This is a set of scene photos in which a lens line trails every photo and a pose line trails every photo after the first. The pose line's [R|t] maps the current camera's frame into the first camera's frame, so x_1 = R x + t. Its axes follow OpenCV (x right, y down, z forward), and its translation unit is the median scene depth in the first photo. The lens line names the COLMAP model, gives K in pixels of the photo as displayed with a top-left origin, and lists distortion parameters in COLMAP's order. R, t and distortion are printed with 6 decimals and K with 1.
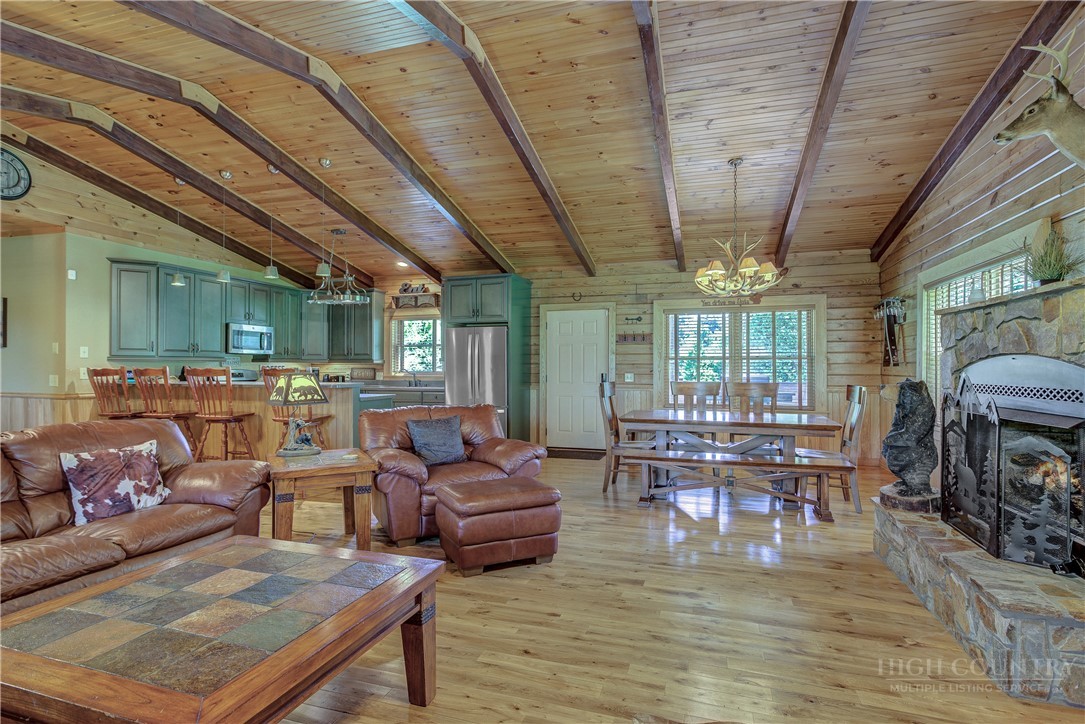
lens RADIAL K [[536.0, 0, 540.4], [0, 536.0, 359.9], [0, 0, 1]] dist [0.000186, 0.001425]
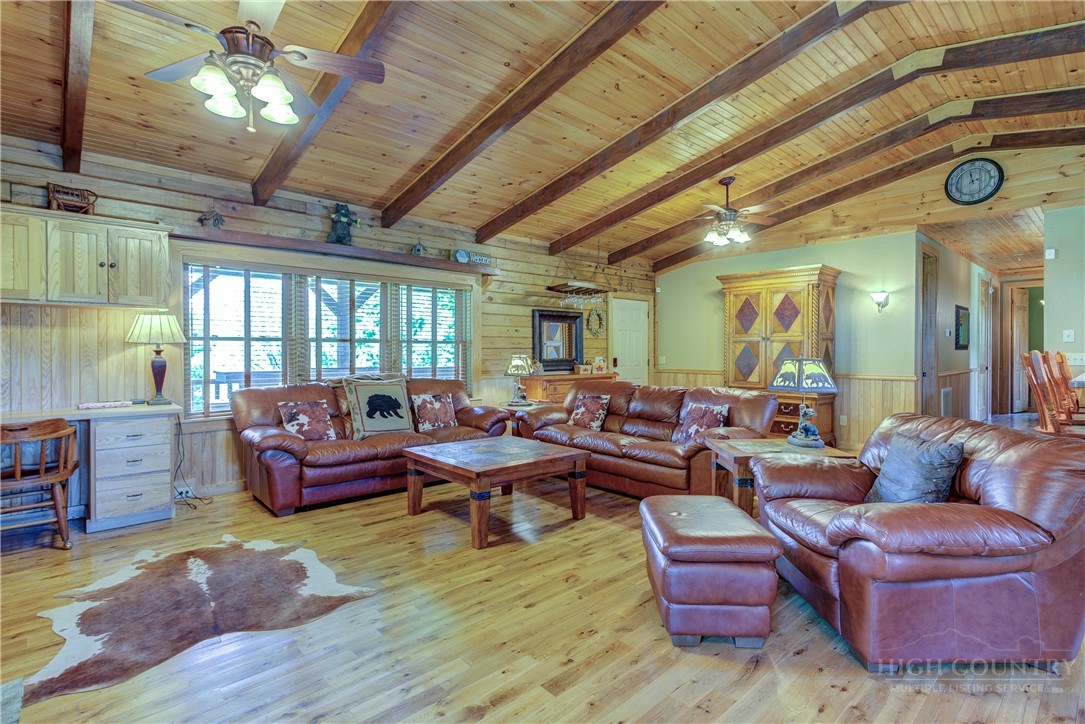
lens RADIAL K [[536.0, 0, 540.4], [0, 536.0, 359.9], [0, 0, 1]] dist [0.000186, 0.001425]
pose [[-0.508579, 0.013455, -0.860910, 0.459489], [0.011192, 0.999897, 0.009016, 0.009468], [0.860943, -0.005050, -0.508677, 0.816835]]
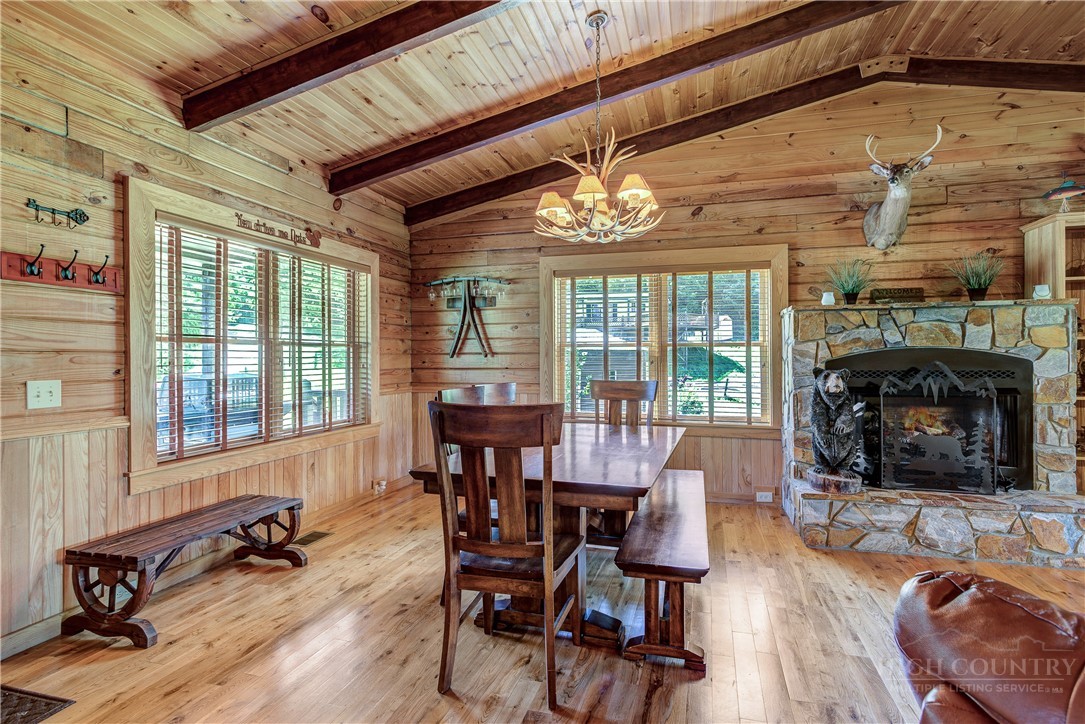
lens RADIAL K [[548.7, 0, 554.8], [0, 548.7, 358.8], [0, 0, 1]] dist [-0.001940, 0.000024]
pose [[-0.034388, -0.000525, 0.999408, -0.248211], [-0.008626, 0.999963, 0.000228, 0.014462], [-0.999371, -0.008613, -0.034391, 1.058027]]
